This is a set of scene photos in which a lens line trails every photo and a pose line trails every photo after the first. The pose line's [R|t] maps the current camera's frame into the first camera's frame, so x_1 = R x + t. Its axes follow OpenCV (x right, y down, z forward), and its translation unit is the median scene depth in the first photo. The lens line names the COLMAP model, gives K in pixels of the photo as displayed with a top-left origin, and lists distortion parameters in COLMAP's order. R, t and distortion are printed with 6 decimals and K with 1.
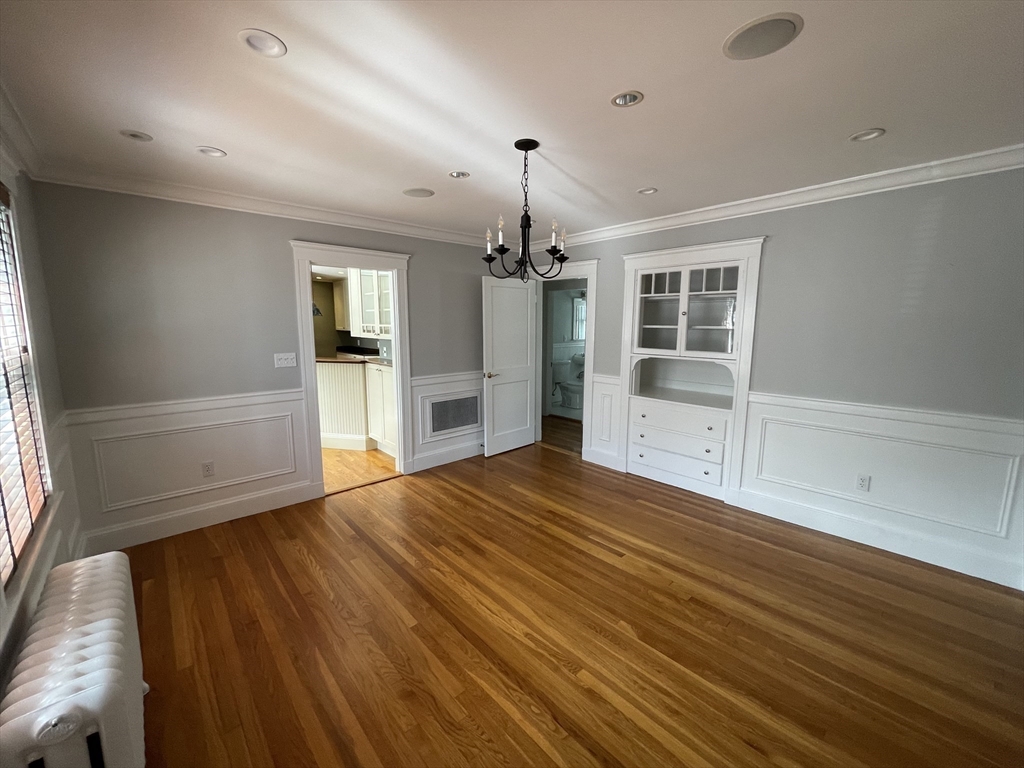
lens RADIAL K [[418.1, 0, 508.5], [0, 418.1, 382.5], [0, 0, 1]] dist [-0.004715, -0.000258]
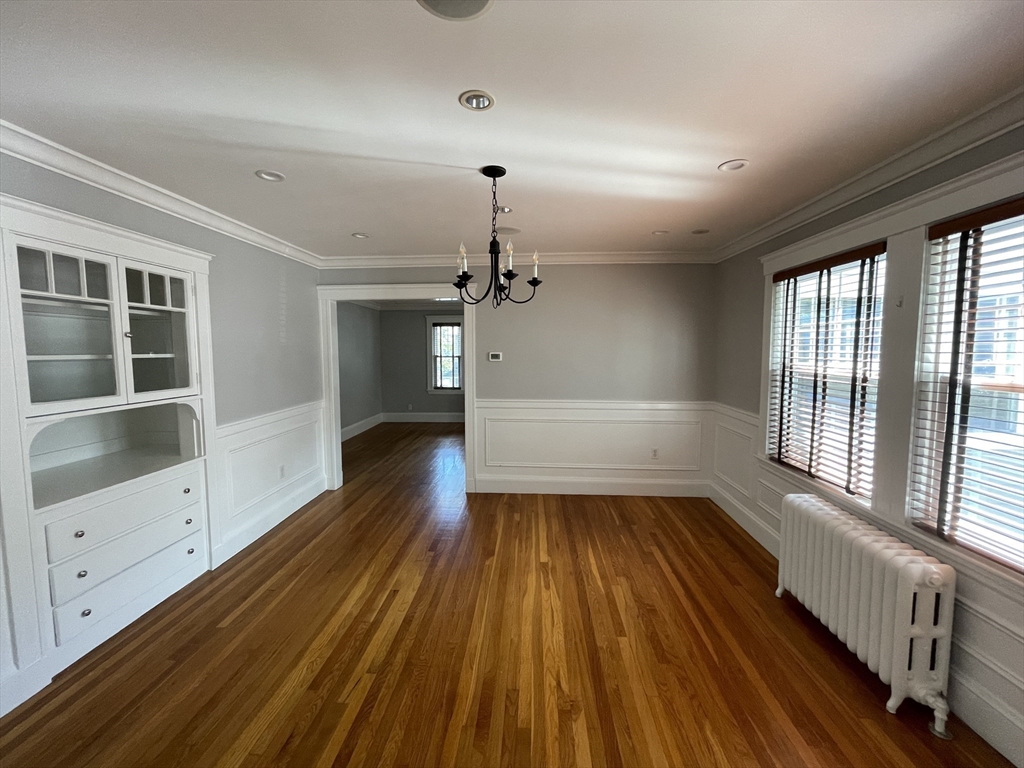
lens RADIAL K [[418.1, 0, 508.5], [0, 418.1, 382.5], [0, 0, 1]] dist [-0.004715, -0.000258]
pose [[-0.706903, -0.058834, 0.704859, -0.551738], [0.097742, 0.978848, 0.179730, -0.198344], [-0.700525, 0.195946, -0.686200, 1.363881]]
